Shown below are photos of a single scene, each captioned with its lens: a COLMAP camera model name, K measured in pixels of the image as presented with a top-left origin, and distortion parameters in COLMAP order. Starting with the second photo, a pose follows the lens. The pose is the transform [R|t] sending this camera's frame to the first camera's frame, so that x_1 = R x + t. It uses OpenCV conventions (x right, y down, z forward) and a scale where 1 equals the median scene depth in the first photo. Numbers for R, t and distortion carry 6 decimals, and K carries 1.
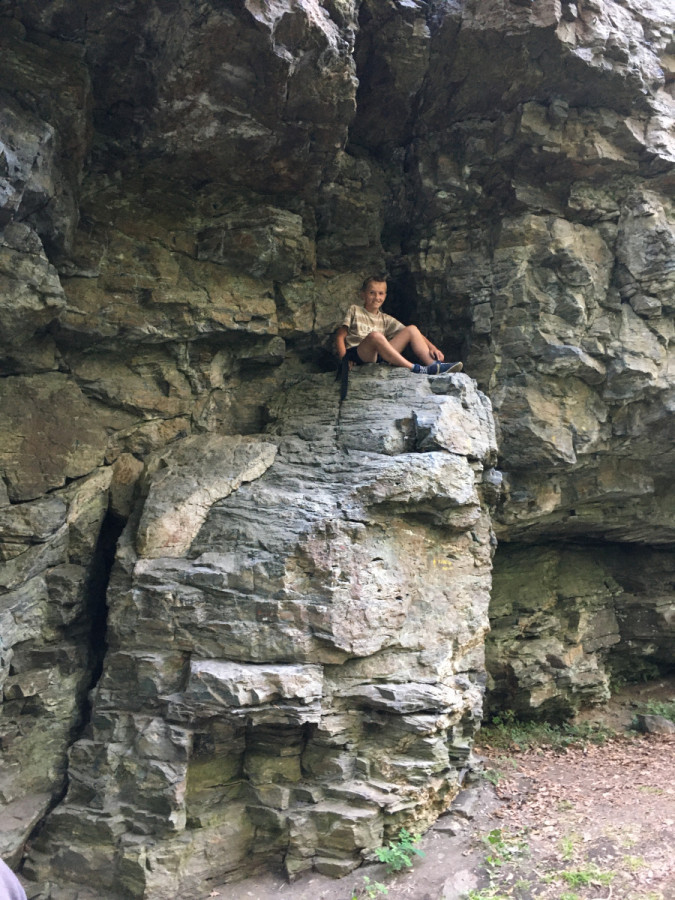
lens RADIAL K [[759.5, 0, 335.4], [0, 759.5, 445.9], [0, 0, 1]] dist [0.072288, -0.110225]
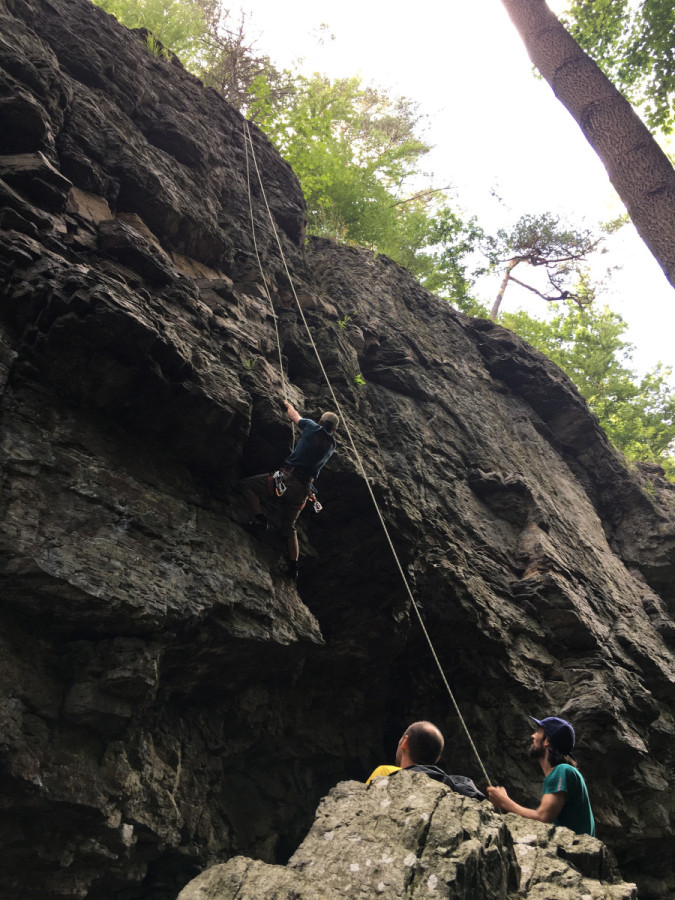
lens RADIAL K [[759.5, 0, 340.1], [0, 759.5, 450.8], [0, 0, 1]] dist [0.072288, -0.110225]
pose [[0.937917, 0.171123, 0.301710, -0.781575], [0.018010, 0.844632, -0.535044, 0.220314], [-0.346393, 0.507260, 0.789113, -0.836879]]
